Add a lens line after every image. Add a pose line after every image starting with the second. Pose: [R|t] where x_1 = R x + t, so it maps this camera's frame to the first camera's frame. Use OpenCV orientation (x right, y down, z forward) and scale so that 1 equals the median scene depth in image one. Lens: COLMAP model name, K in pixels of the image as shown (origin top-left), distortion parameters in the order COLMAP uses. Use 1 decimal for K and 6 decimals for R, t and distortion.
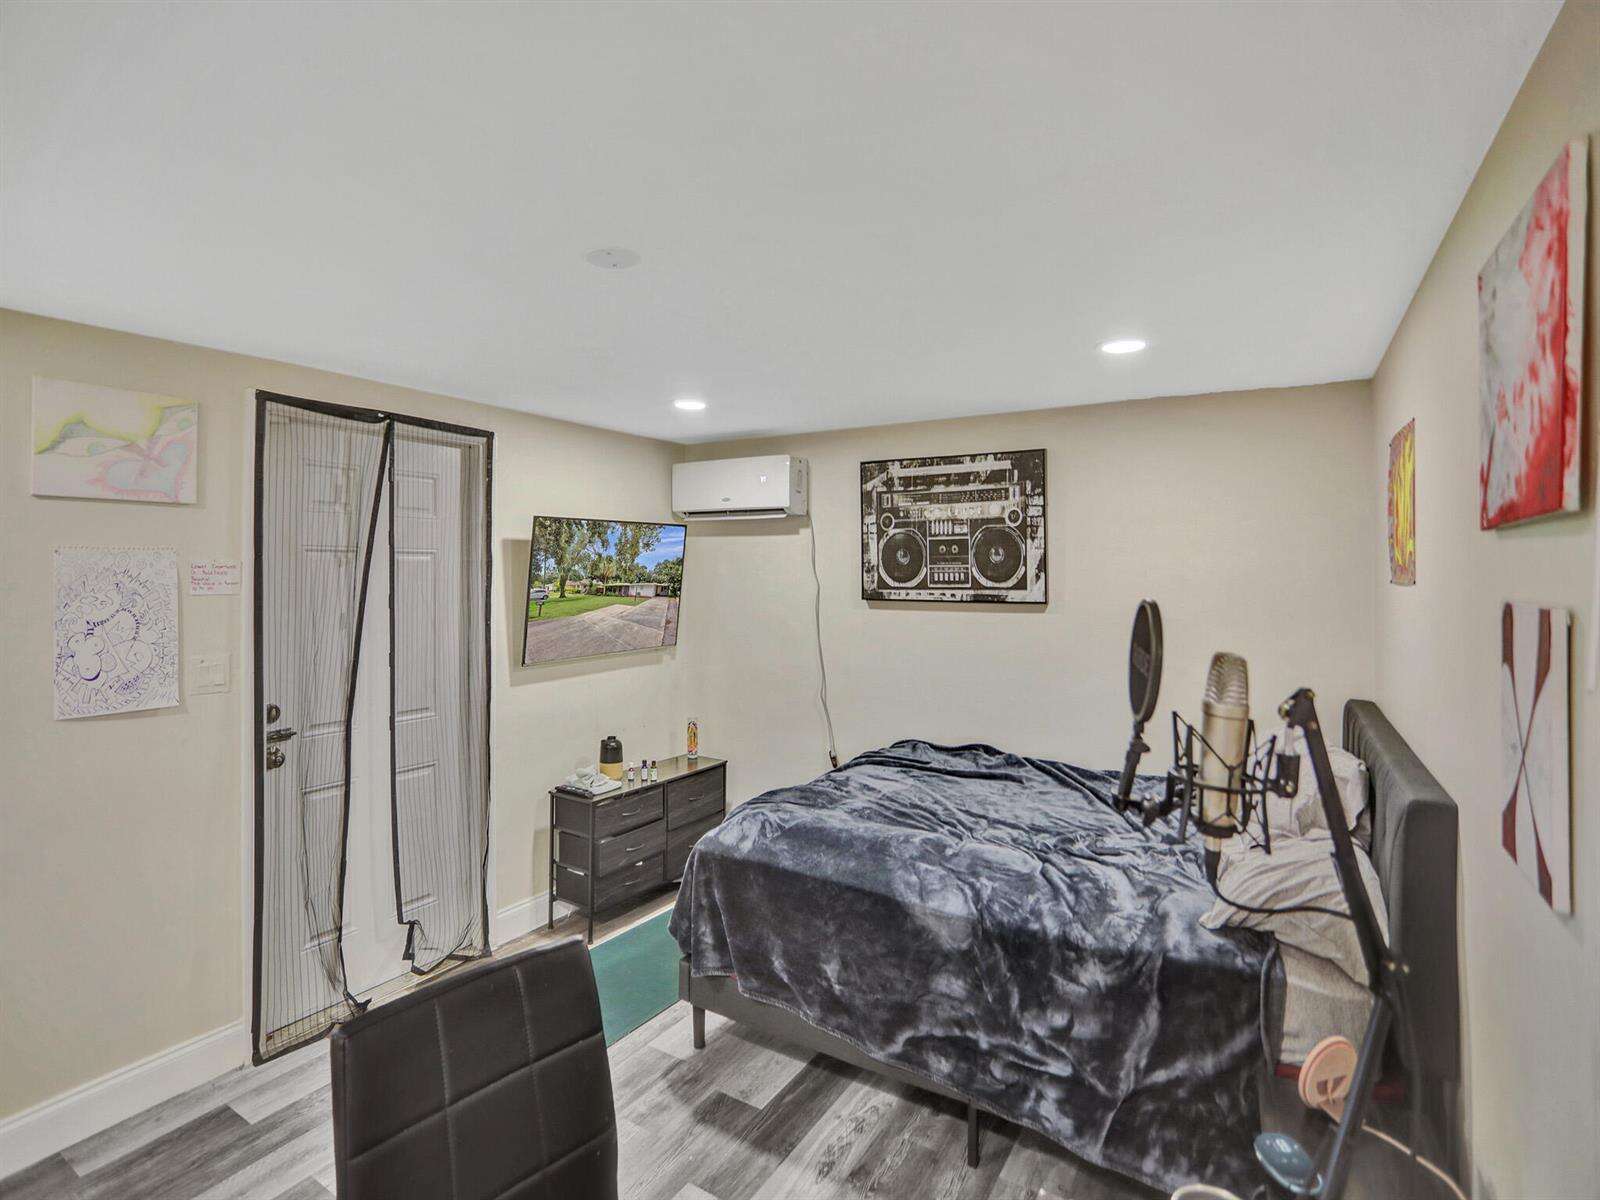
lens RADIAL K [[799.7, 0, 798.5], [0, 799.7, 562.0], [0, 0, 1]] dist [-0.057492, 0.026947]
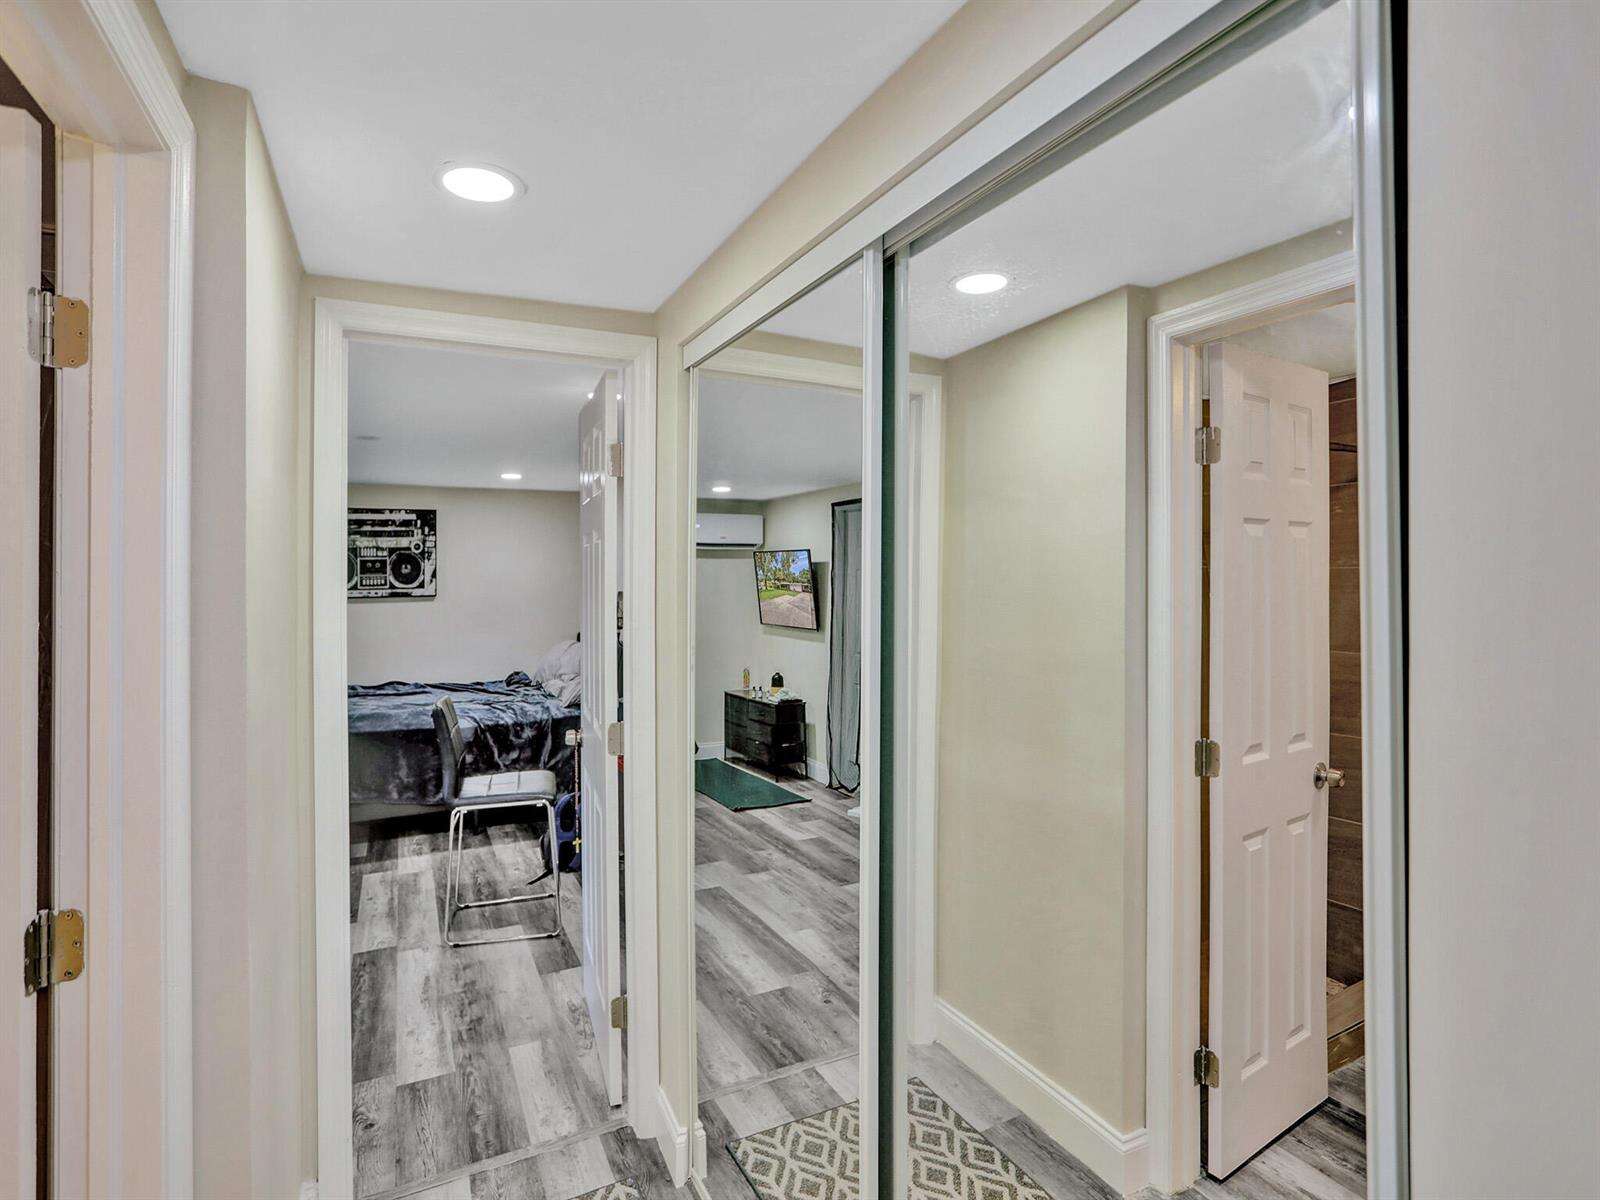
lens RADIAL K [[799.7, 0, 798.5], [0, 799.7, 562.0], [0, 0, 1]] dist [-0.057492, 0.026947]
pose [[0.540578, 0.001858, 0.841292, -0.736062], [0.000996, 0.999995, -0.002848, -0.017995], [-0.841293, 0.002377, 0.540574, -0.642506]]
